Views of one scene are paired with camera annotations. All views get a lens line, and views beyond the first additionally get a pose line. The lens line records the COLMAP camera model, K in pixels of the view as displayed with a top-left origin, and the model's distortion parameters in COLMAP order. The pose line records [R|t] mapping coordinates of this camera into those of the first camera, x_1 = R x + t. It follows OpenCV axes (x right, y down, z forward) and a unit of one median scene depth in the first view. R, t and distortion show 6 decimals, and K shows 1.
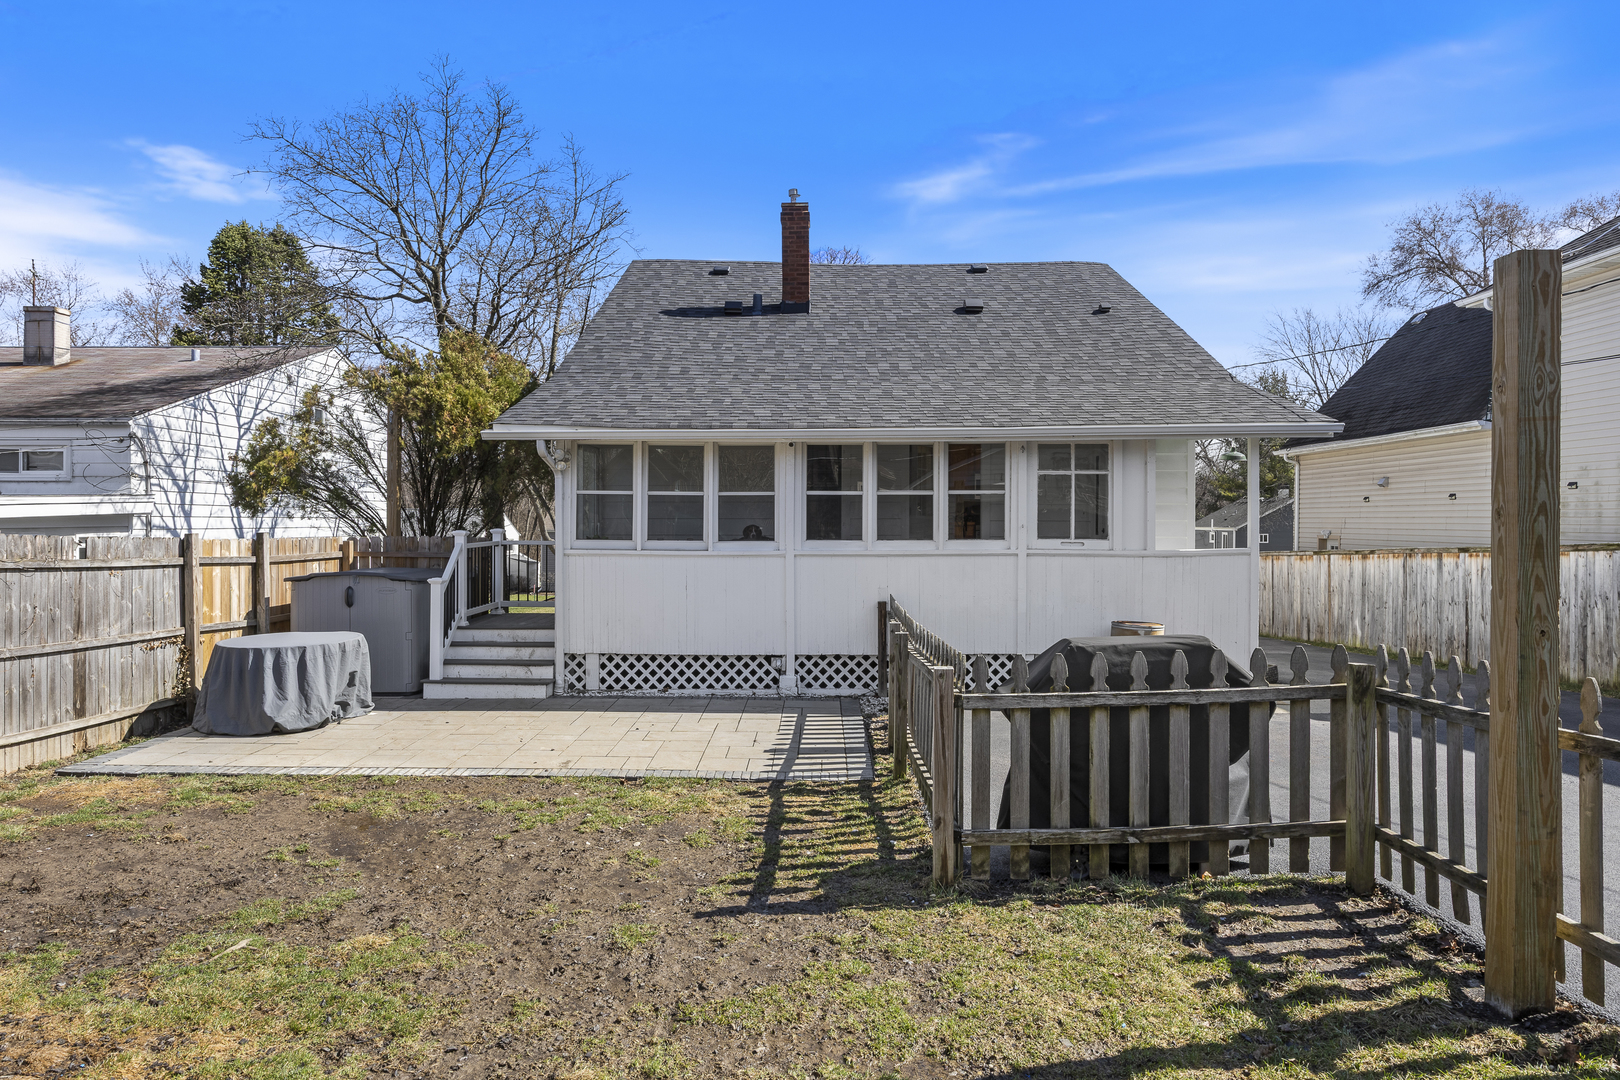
lens RADIAL K [[1060.9, 0, 810.0], [0, 1060.9, 540.0], [0, 0, 1]] dist [-0.003465, -0.000486]
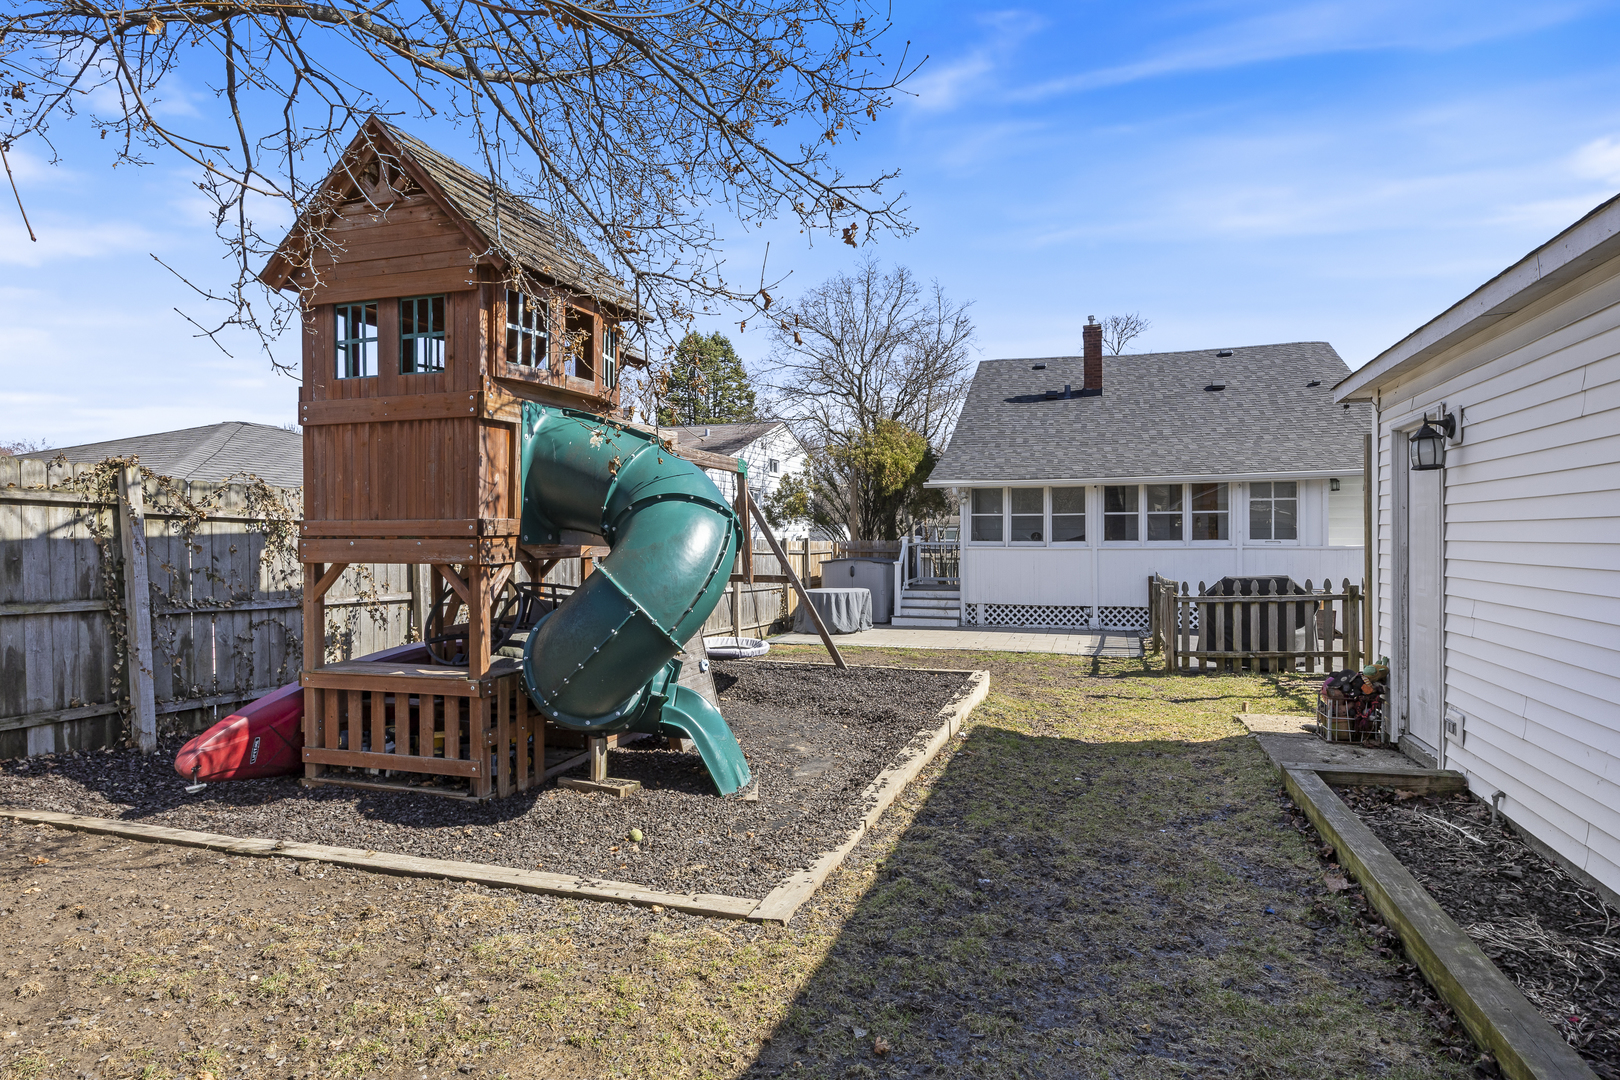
lens RADIAL K [[903.9, 0, 810.0], [0, 903.9, 540.0], [0, 0, 1]] dist [-0.003530, -0.000466]
pose [[0.953784, -0.004679, -0.300457, -0.018710], [0.001482, 0.999940, -0.010869, 0.014380], [0.300490, 0.009921, 0.953733, -0.559949]]
